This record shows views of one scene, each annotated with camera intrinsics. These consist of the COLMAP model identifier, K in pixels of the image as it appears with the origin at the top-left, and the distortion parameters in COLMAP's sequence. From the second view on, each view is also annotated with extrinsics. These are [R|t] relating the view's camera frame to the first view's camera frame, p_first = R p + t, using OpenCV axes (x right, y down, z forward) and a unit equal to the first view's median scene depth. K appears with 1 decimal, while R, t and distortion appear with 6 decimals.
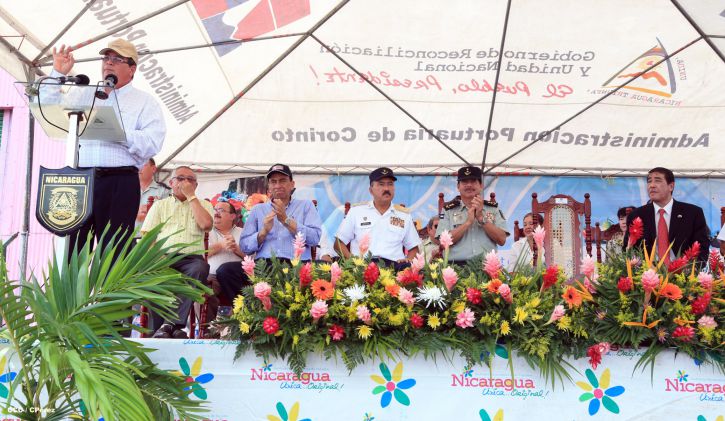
lens RADIAL K [[907.6, 0, 366.2], [0, 907.6, 191.9], [0, 0, 1]] dist [0.119715, 0.040344]
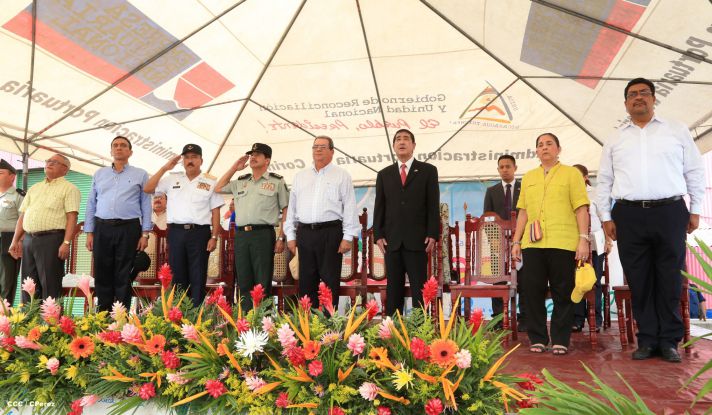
lens RADIAL K [[517.5, 0, 369.1], [0, 517.5, 221.5], [0, 0, 1]] dist [-0.081726, 0.002166]
pose [[0.982364, -0.045623, -0.181328, 0.266479], [0.057957, 0.996310, 0.063310, -0.017828], [0.177771, -0.072703, 0.981383, 0.208248]]
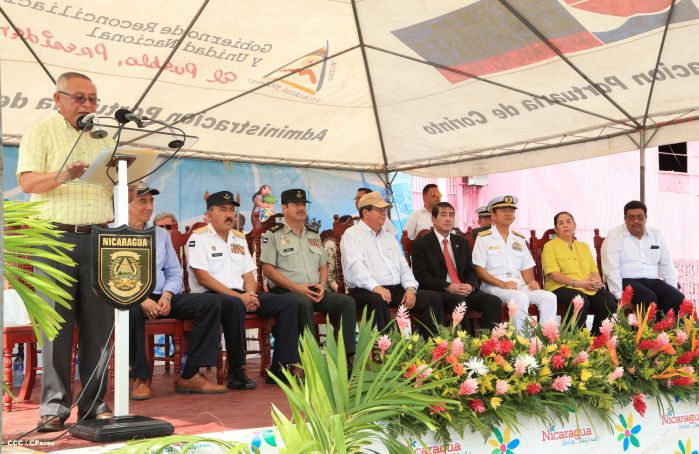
lens RADIAL K [[1006.1, 0, 349.6], [0, 1006.1, 249.0], [0, 0, 1]] dist [0.155582, 0.103428]
pose [[0.778286, -0.008785, 0.627848, -0.367031], [-0.076743, 0.991075, 0.108999, -0.060325], [-0.623202, -0.133015, 0.770666, 0.081943]]
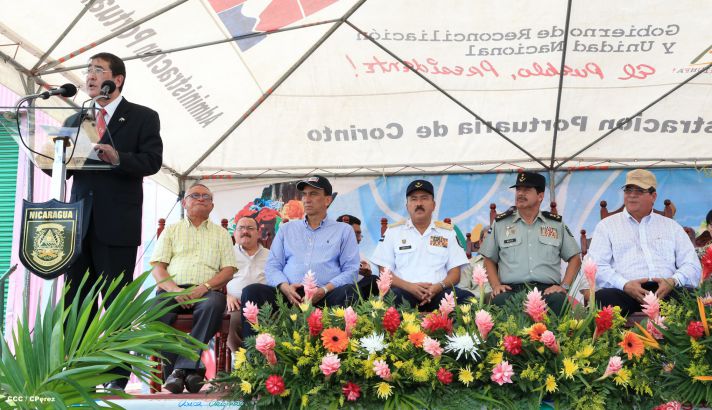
lens RADIAL K [[1023.8, 0, 354.8], [0, 1023.8, 173.3], [0, 0, 1]] dist [0.161028, 0.102761]
pose [[0.996228, -0.033689, -0.079962, 0.022471], [0.033180, 0.999420, -0.007681, -0.017575], [0.080175, 0.004999, 0.996768, 0.013401]]
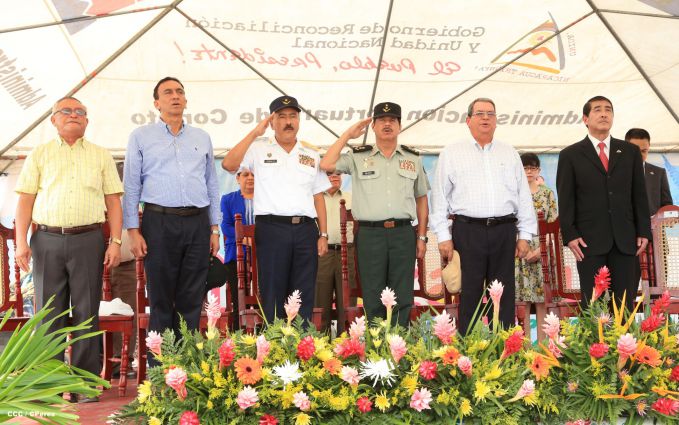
lens RADIAL K [[924.2, 0, 338.2], [0, 924.2, 221.5], [0, 0, 1]] dist [0.119563, 0.069401]
pose [[0.990399, -0.032349, 0.134401, -0.032064], [0.020429, 0.995810, 0.089138, -0.042921], [-0.136722, -0.085537, 0.986910, 0.067808]]
